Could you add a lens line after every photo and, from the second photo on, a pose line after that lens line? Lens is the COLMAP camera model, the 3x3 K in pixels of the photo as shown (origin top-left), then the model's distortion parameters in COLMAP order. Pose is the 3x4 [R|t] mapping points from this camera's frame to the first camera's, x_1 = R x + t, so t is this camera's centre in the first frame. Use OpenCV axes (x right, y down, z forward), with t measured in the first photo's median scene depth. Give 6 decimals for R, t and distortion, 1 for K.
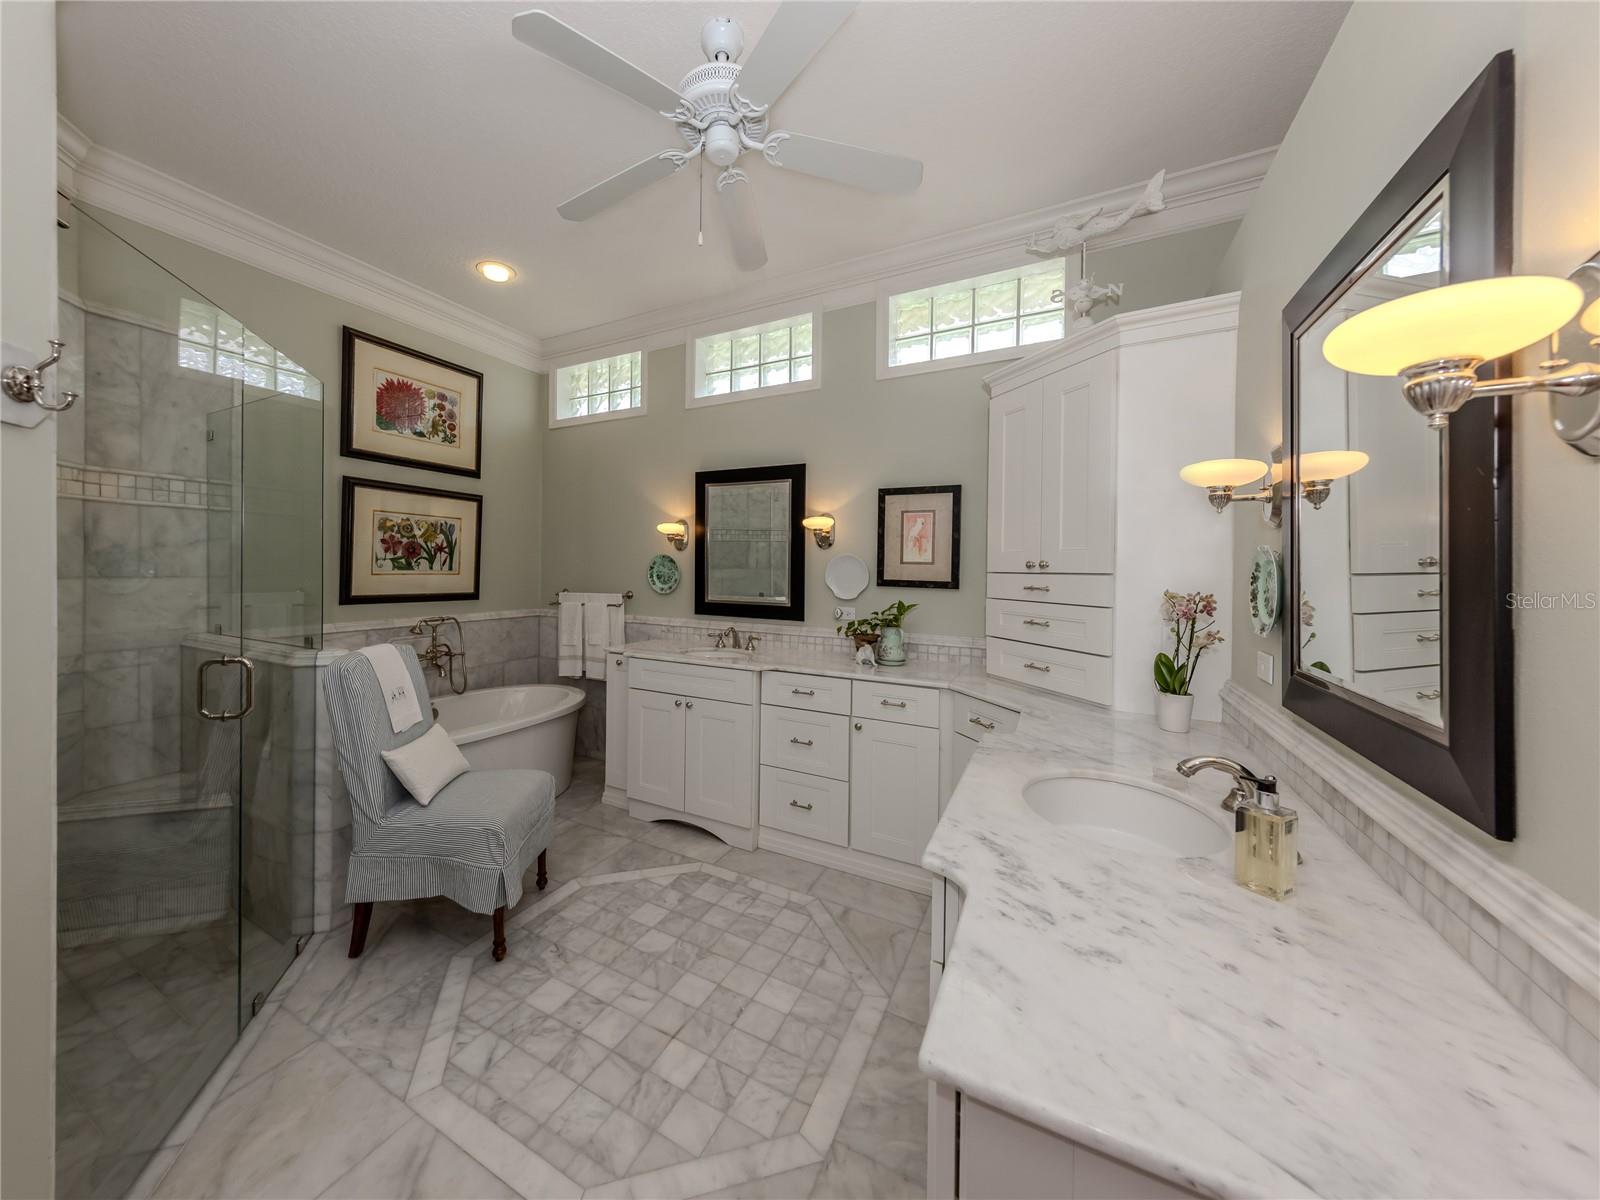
lens RADIAL K [[571.7, 0, 802.0], [0, 571.7, 585.0], [0, 0, 1]] dist [-0.001263, -0.000027]
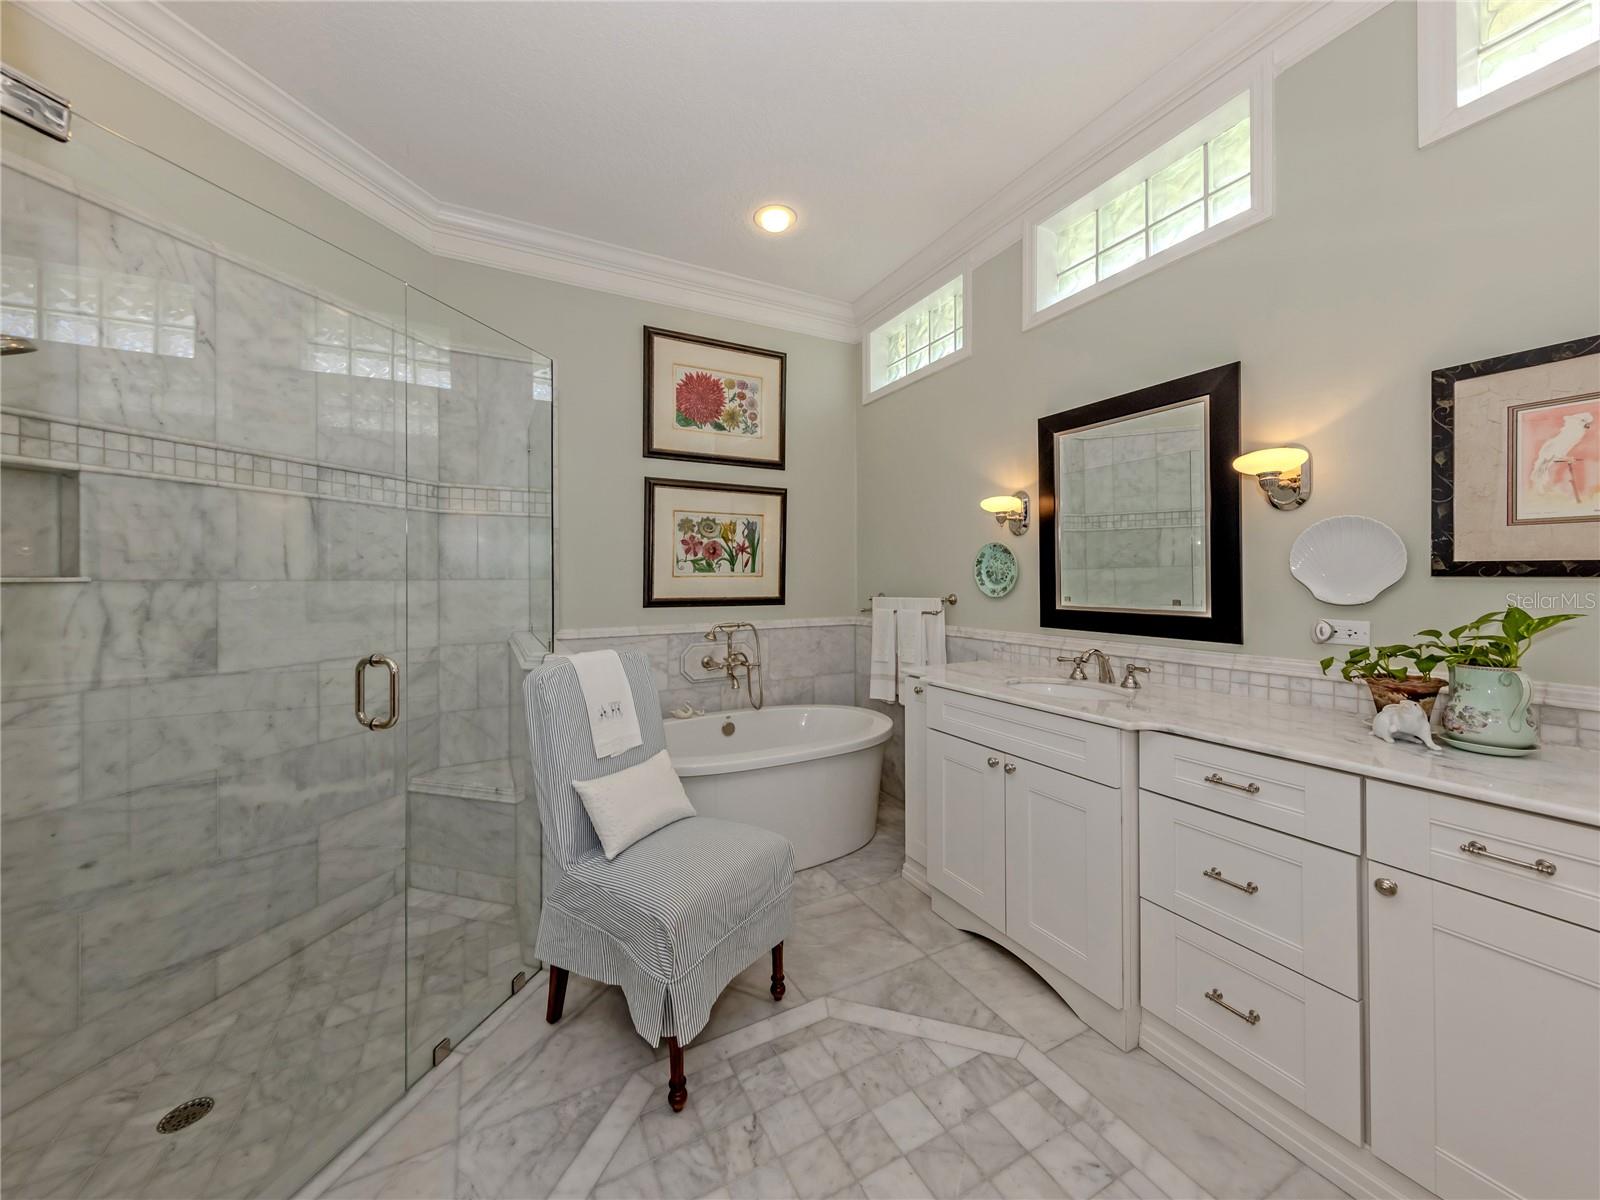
lens RADIAL K [[585.3, 0, 798.6], [0, 585.3, 588.8], [0, 0, 1]] dist [0.002743, -0.000438]
pose [[0.778876, -0.017375, -0.626937, 0.031242], [0.006816, 0.999792, -0.019241, 0.020975], [0.627141, 0.010713, 0.778832, 0.340057]]
